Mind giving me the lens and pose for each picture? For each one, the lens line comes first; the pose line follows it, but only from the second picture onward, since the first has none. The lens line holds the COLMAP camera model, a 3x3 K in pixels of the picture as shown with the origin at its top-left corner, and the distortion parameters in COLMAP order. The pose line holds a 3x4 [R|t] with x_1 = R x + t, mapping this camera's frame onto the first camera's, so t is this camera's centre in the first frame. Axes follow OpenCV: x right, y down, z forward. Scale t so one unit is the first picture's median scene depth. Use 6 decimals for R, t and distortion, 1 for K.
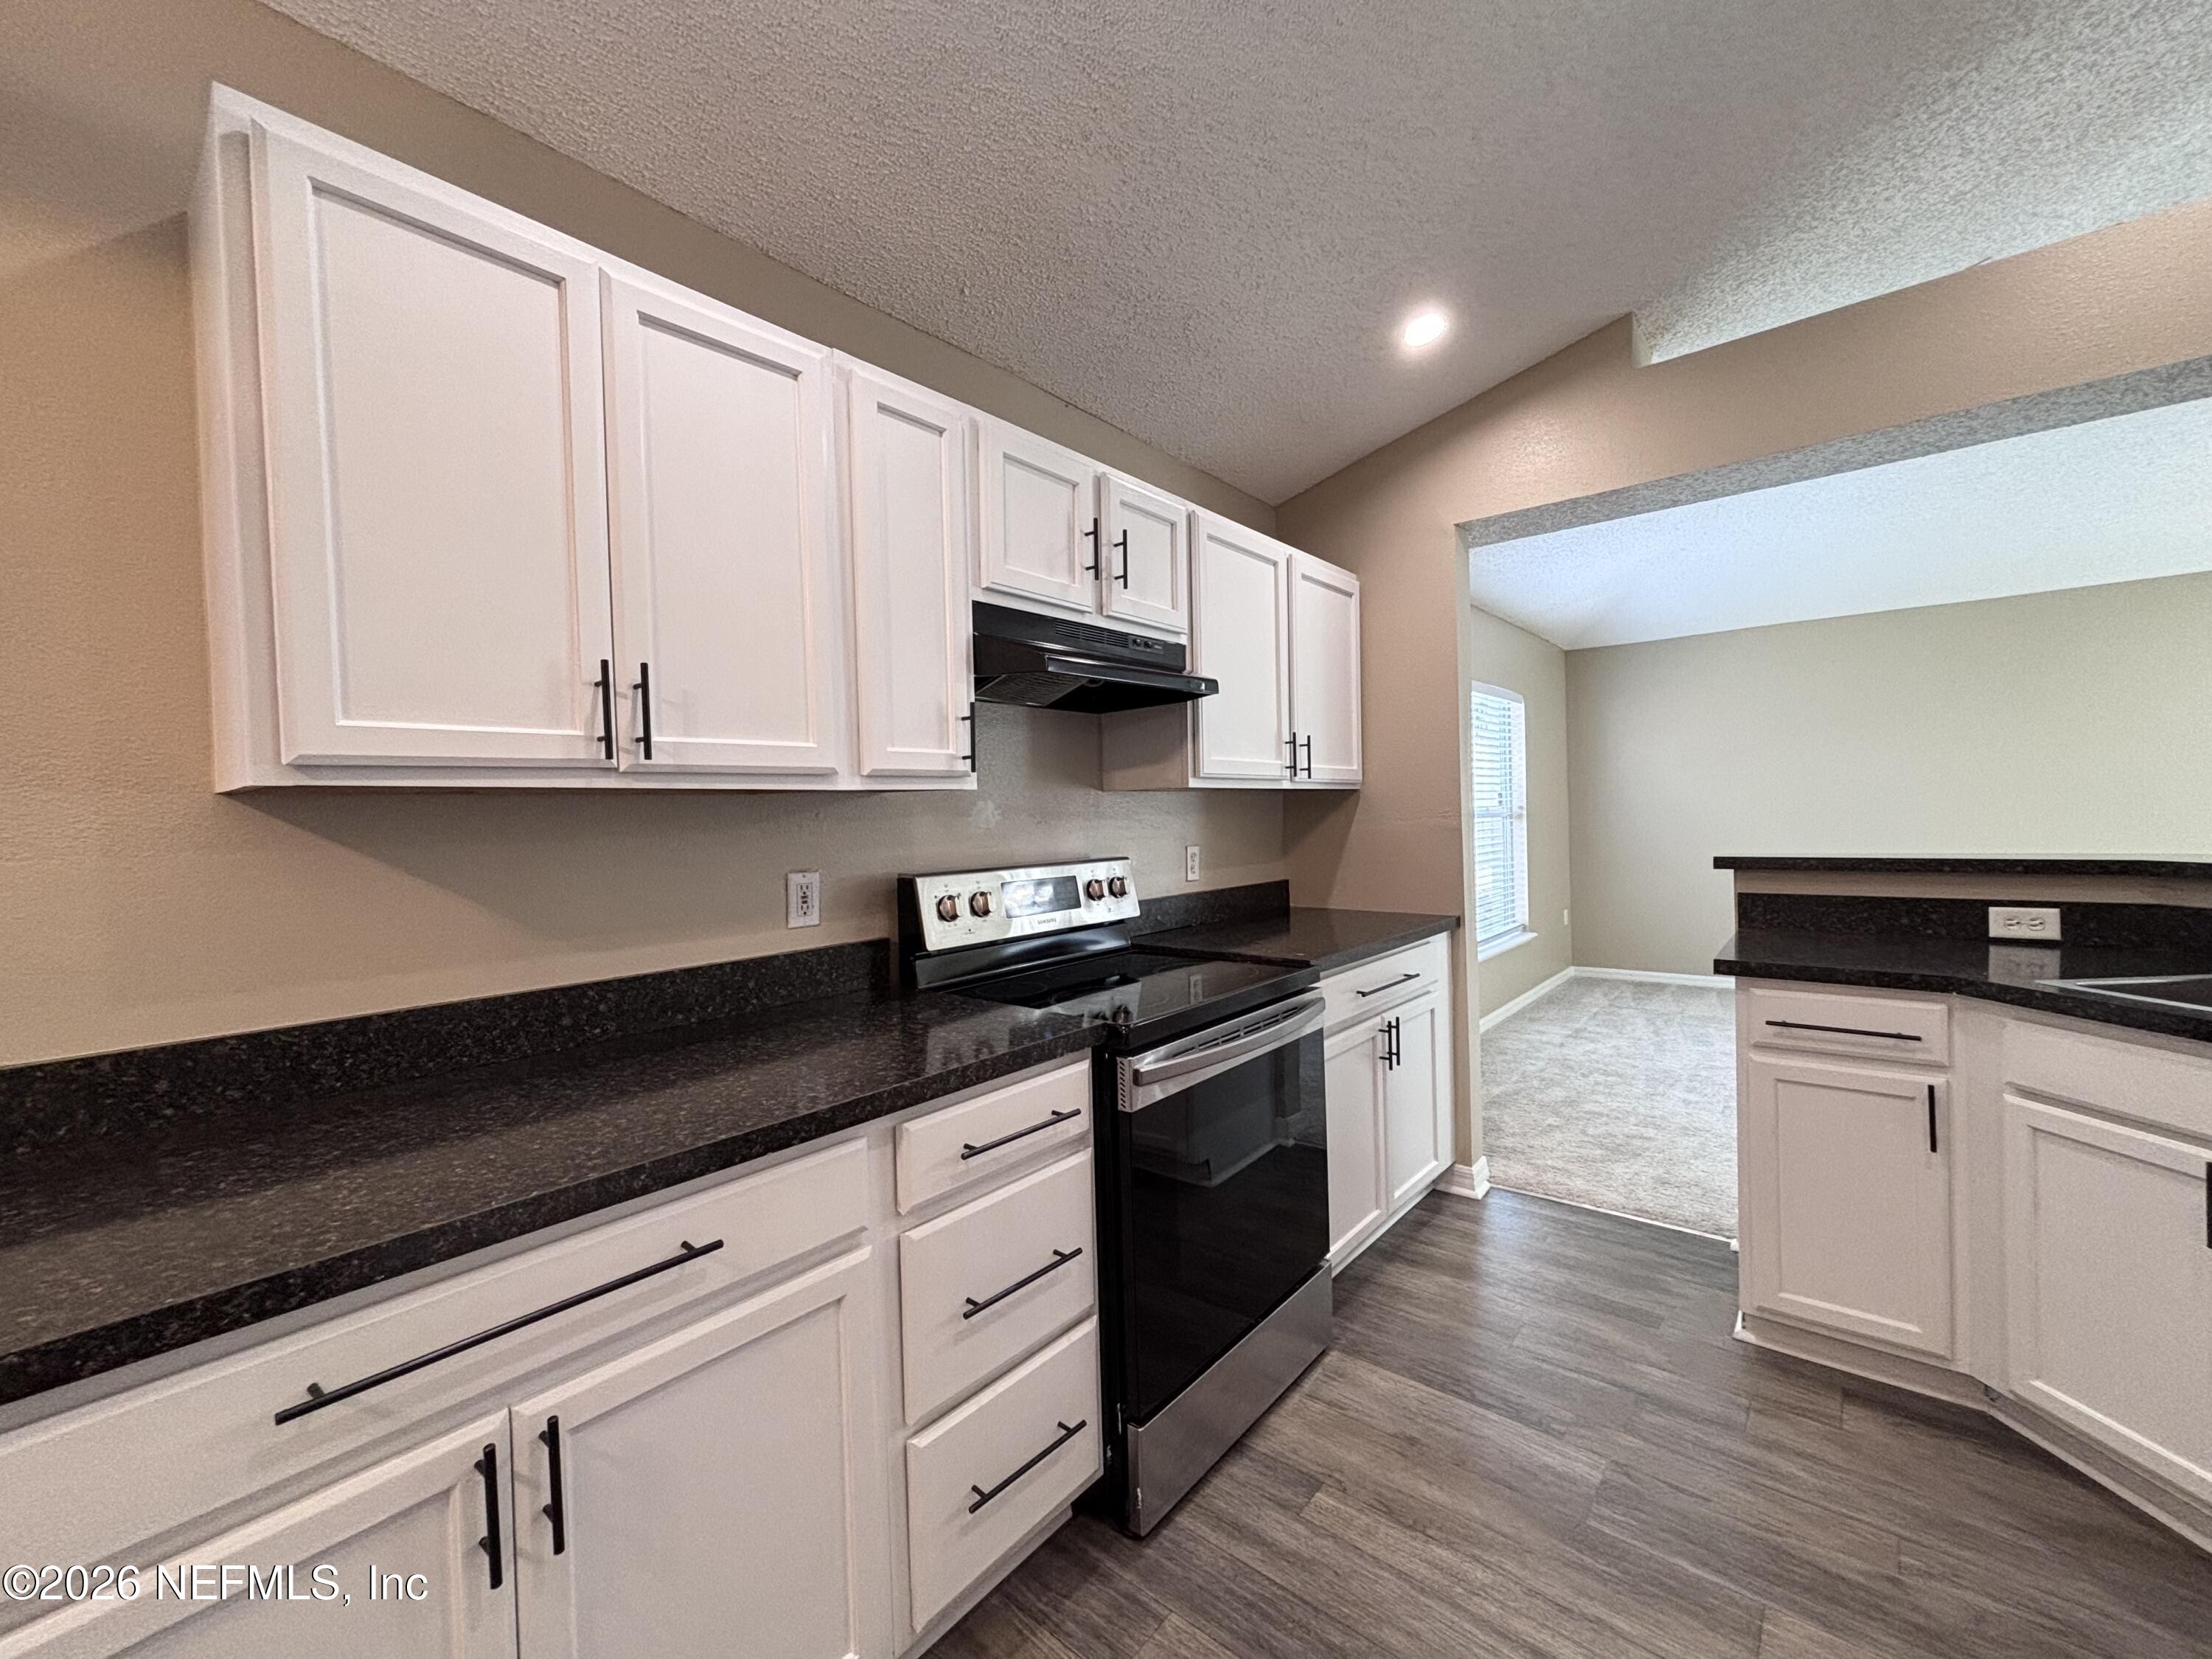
lens RADIAL K [[879.9, 0, 1108.5], [0, 879.9, 835.4], [0, 0, 1]] dist [0.020534, -0.005347]
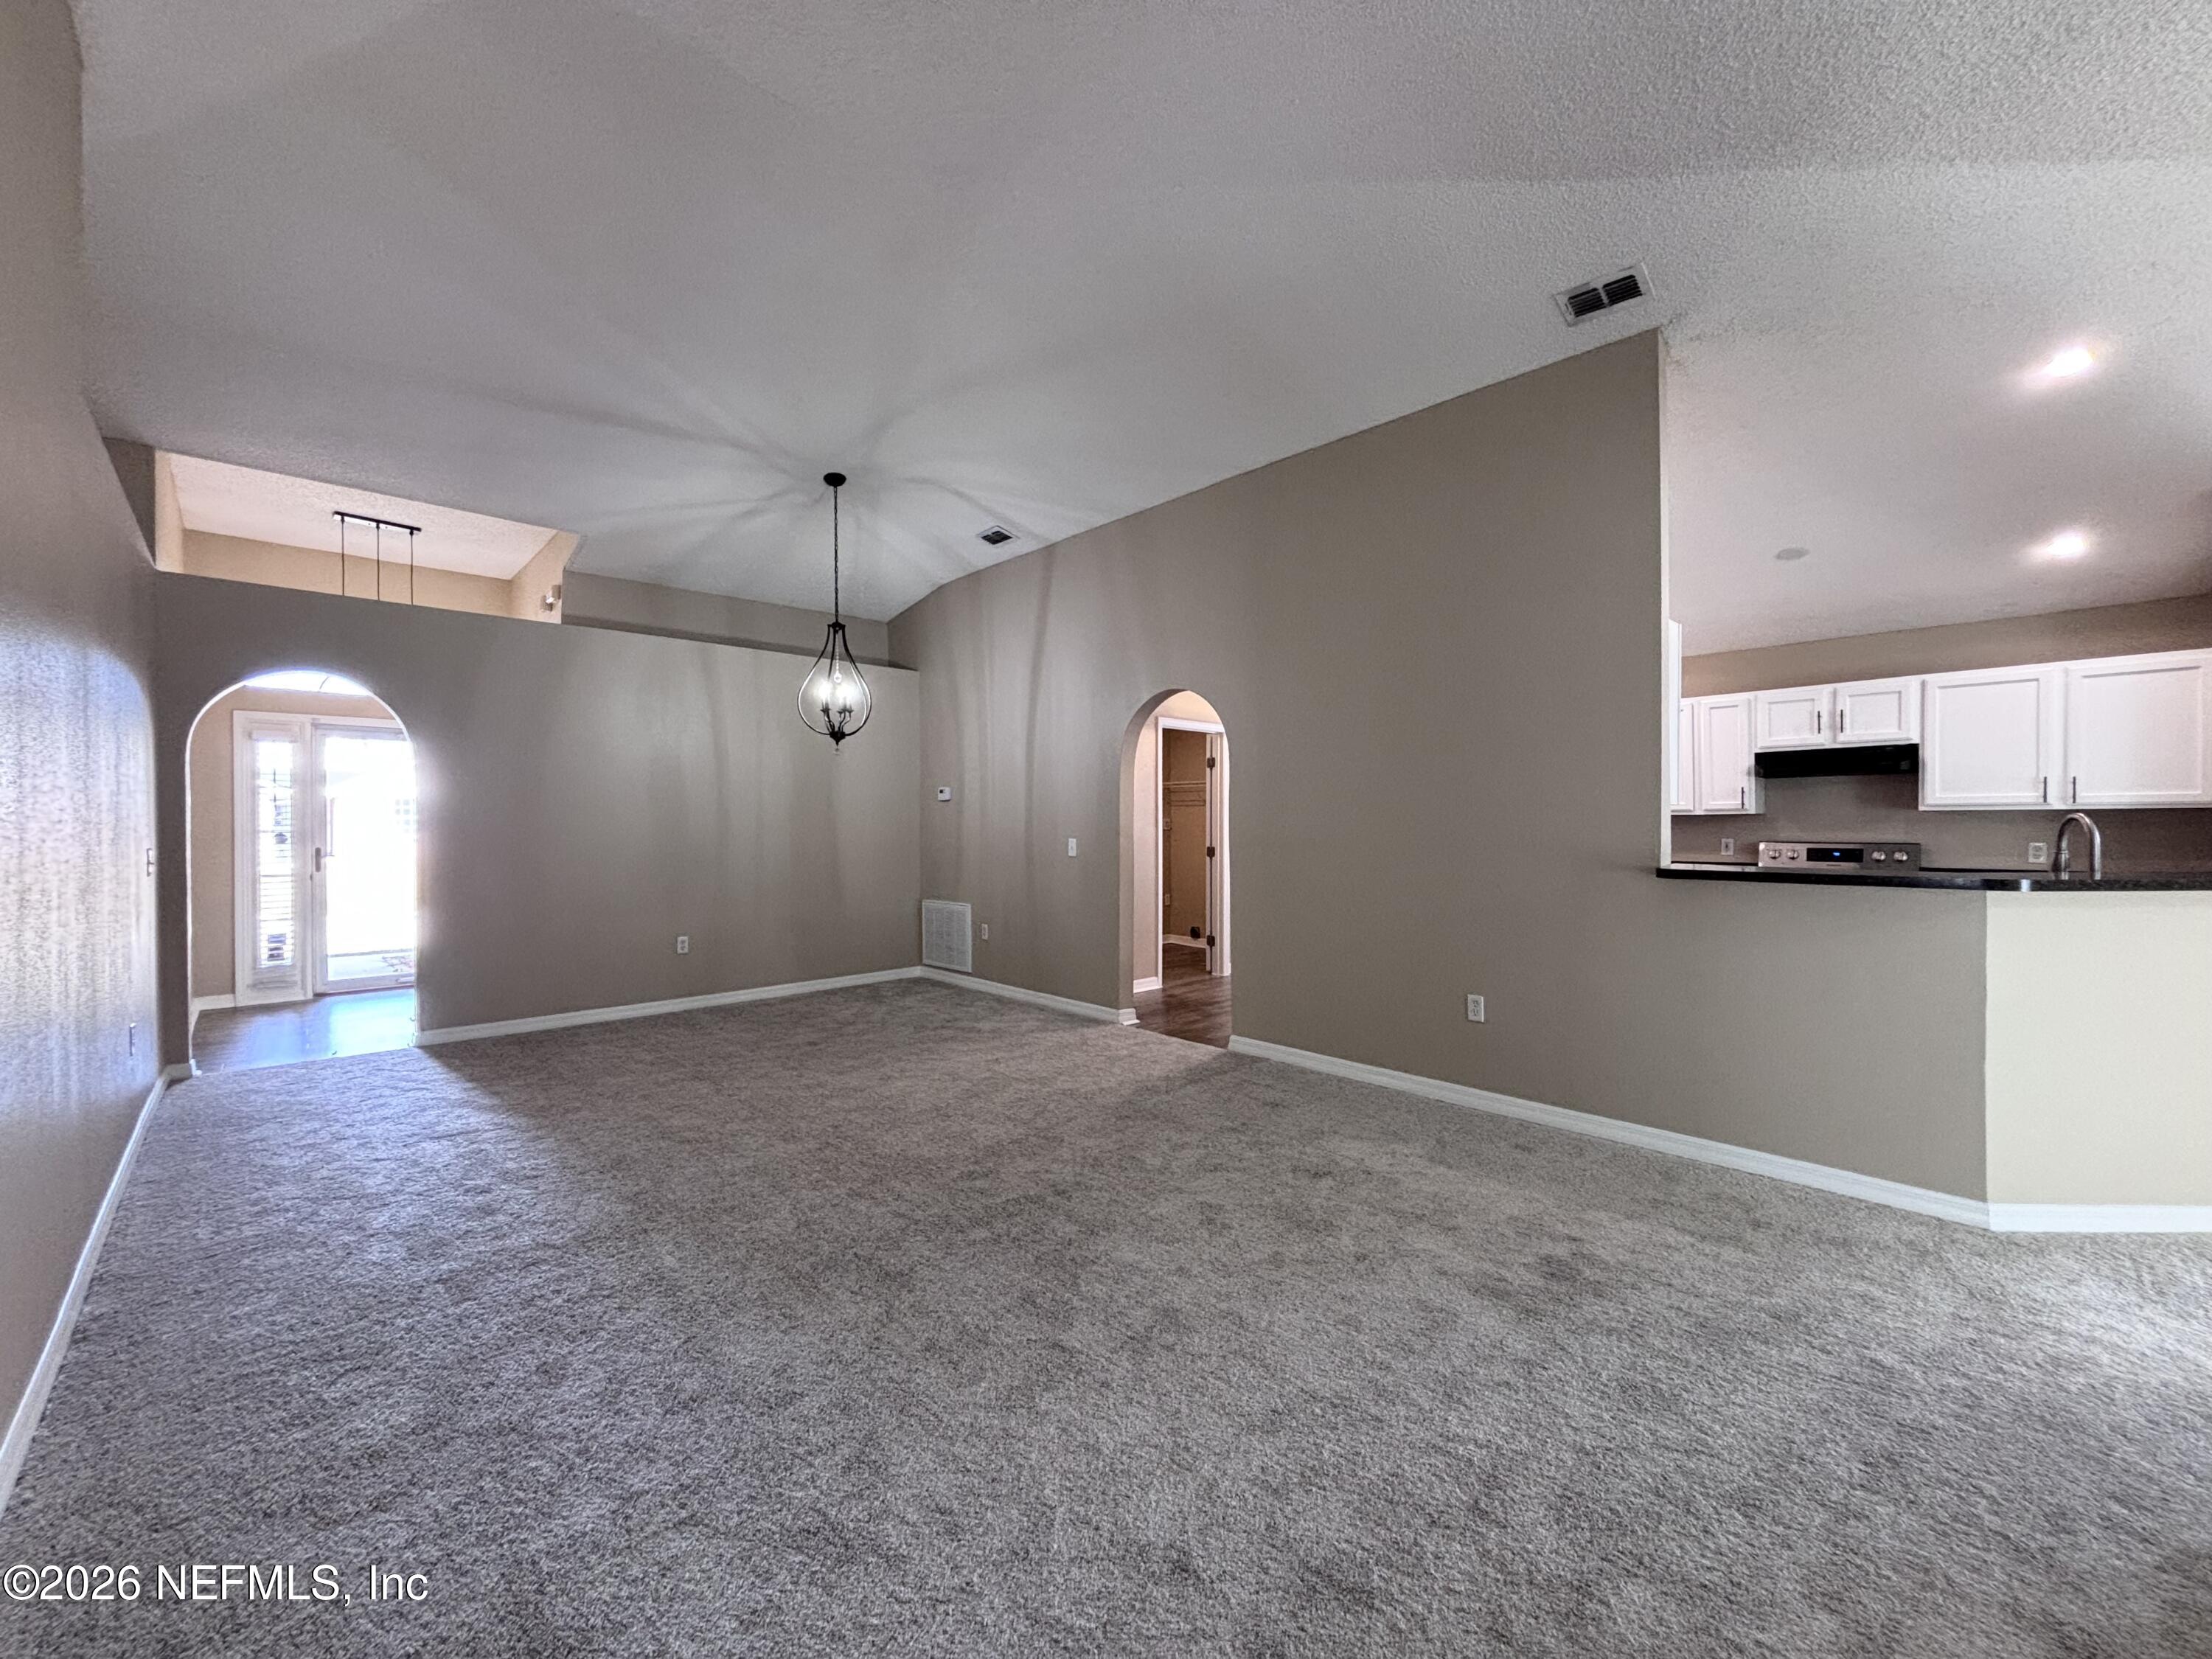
lens RADIAL K [[879.9, 0, 1108.5], [0, 879.9, 835.4], [0, 0, 1]] dist [0.020534, -0.005347]
pose [[-0.109028, 0.028343, -0.993635, 3.211125], [-0.019309, 0.999344, 0.030624, -0.025255], [0.993851, 0.022525, -0.108410, -0.925250]]
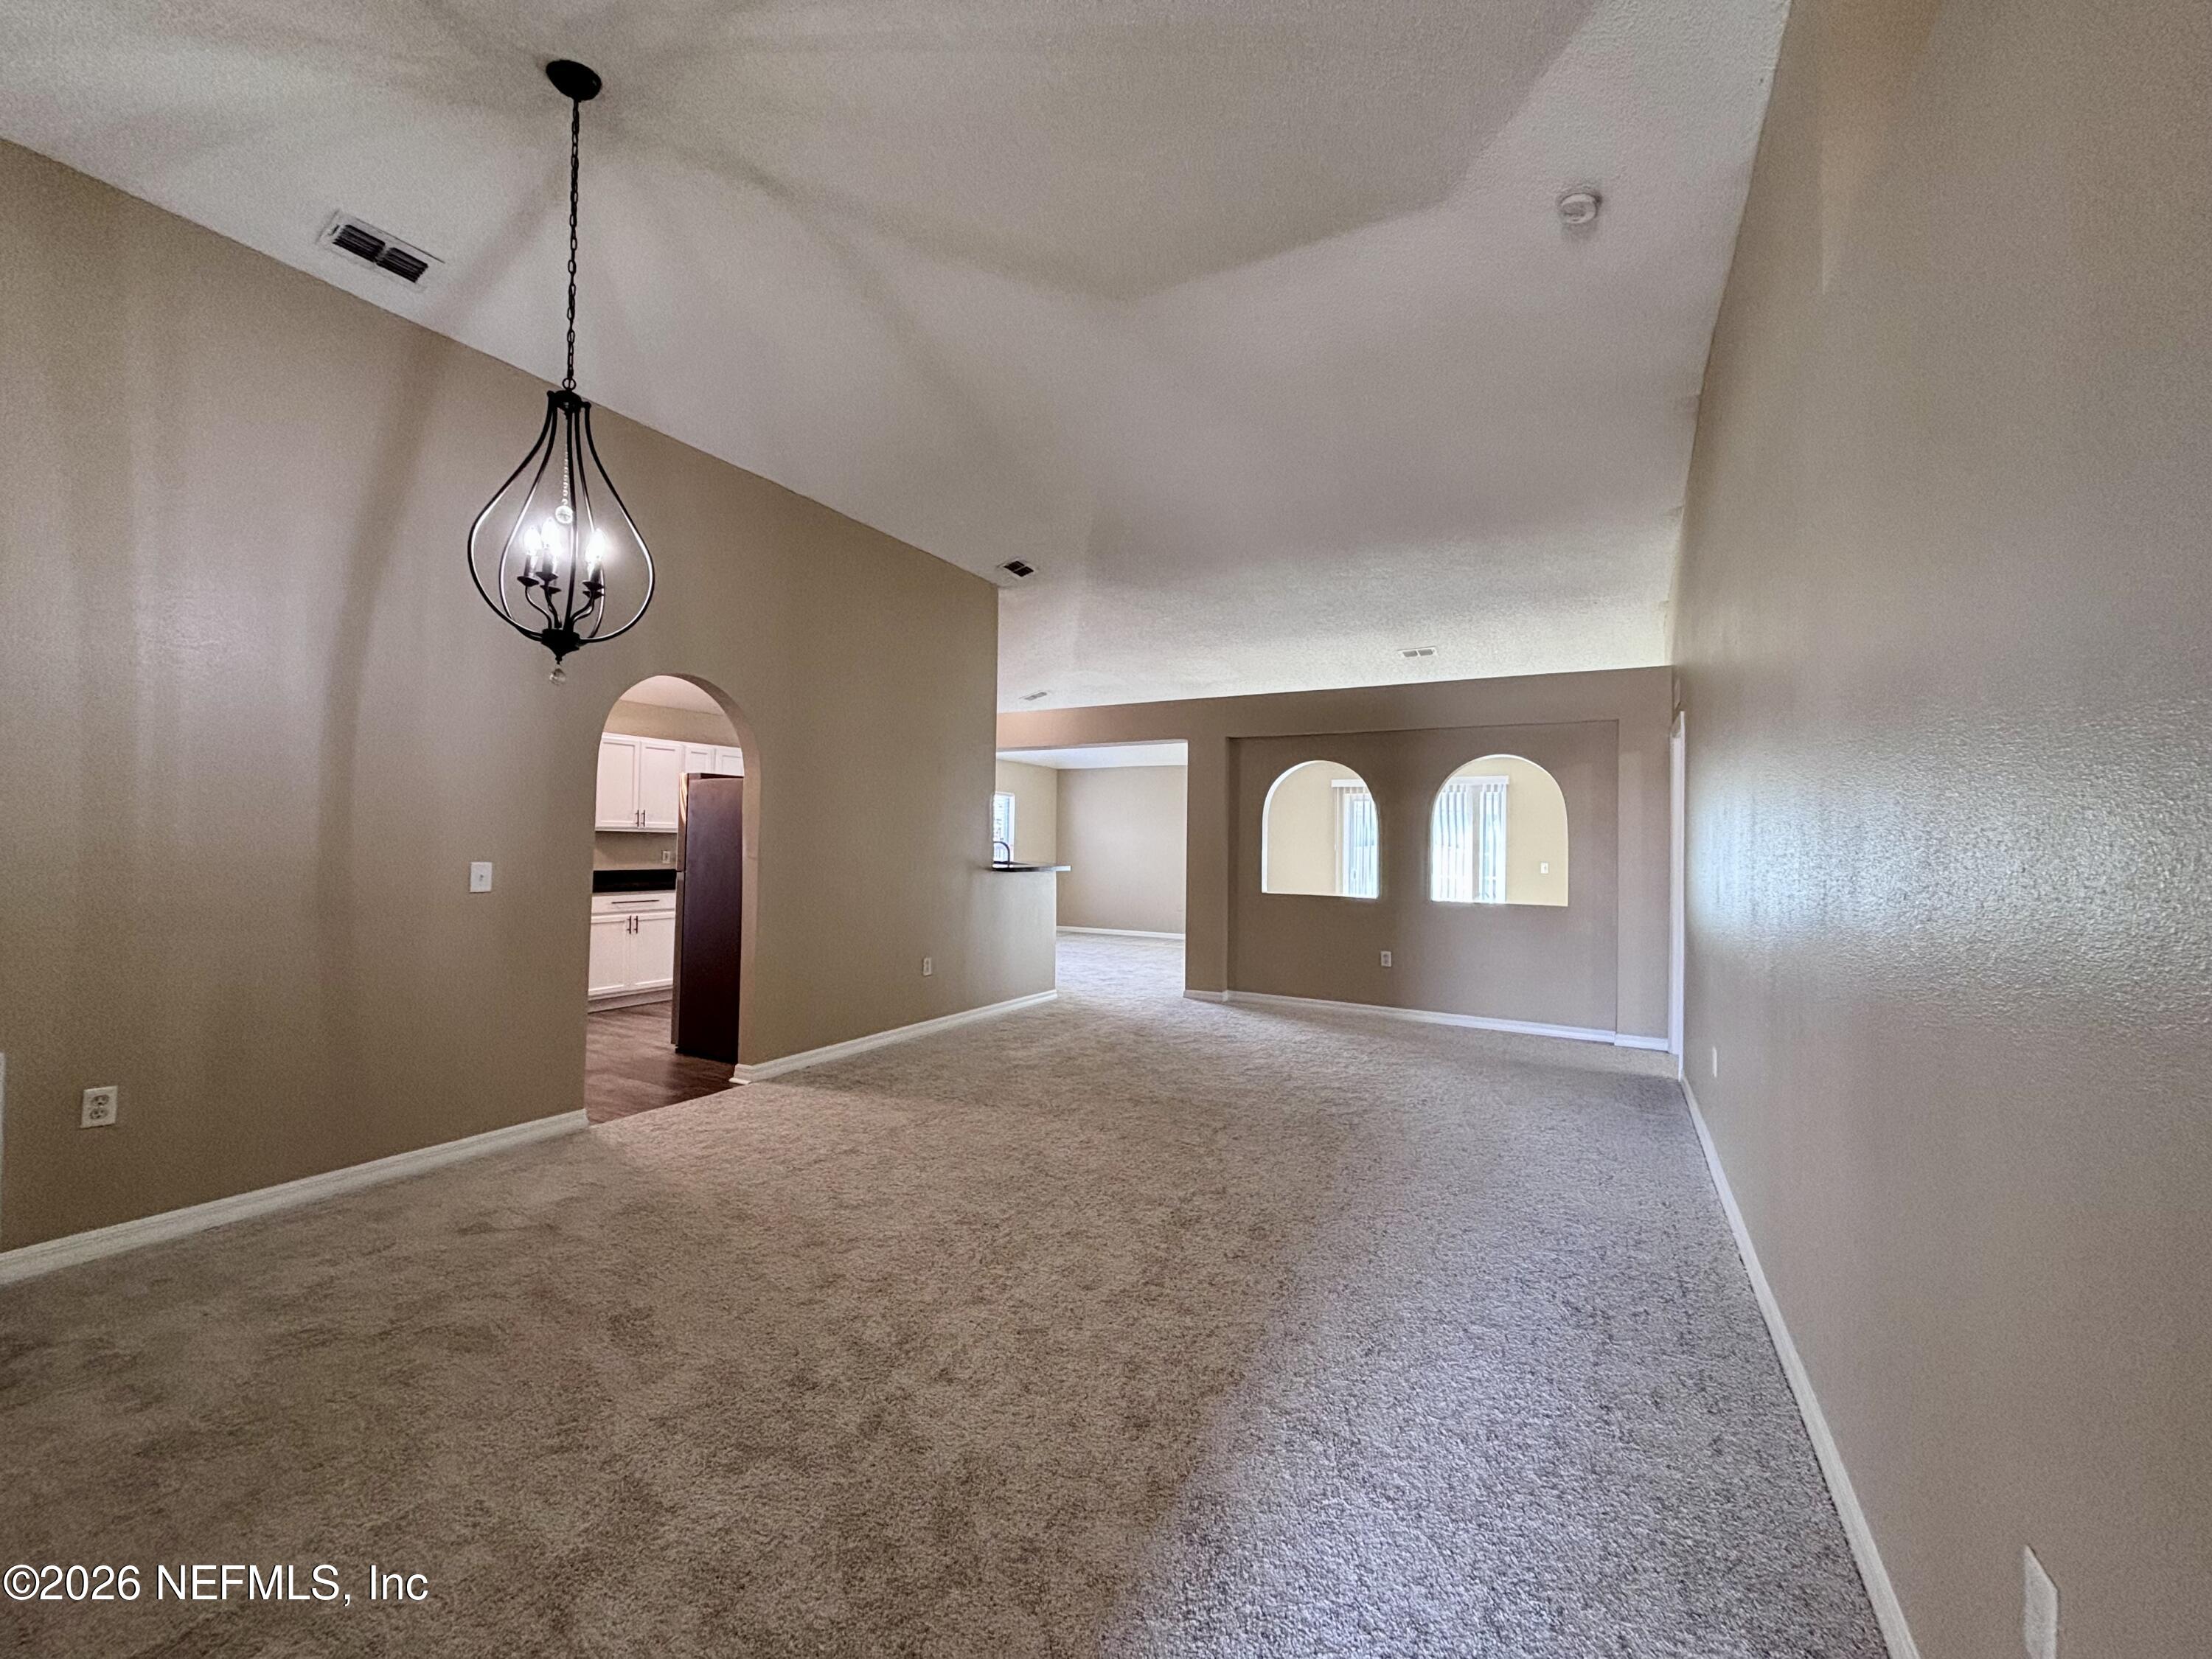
lens RADIAL K [[879.9, 0, 1108.5], [0, 879.9, 835.4], [0, 0, 1]] dist [0.020534, -0.005347]
pose [[0.982651, 0.035508, 0.182032, 0.967487], [-0.028579, 0.998769, -0.040549, 0.079977], [-0.183248, 0.034643, 0.982456, -3.601884]]
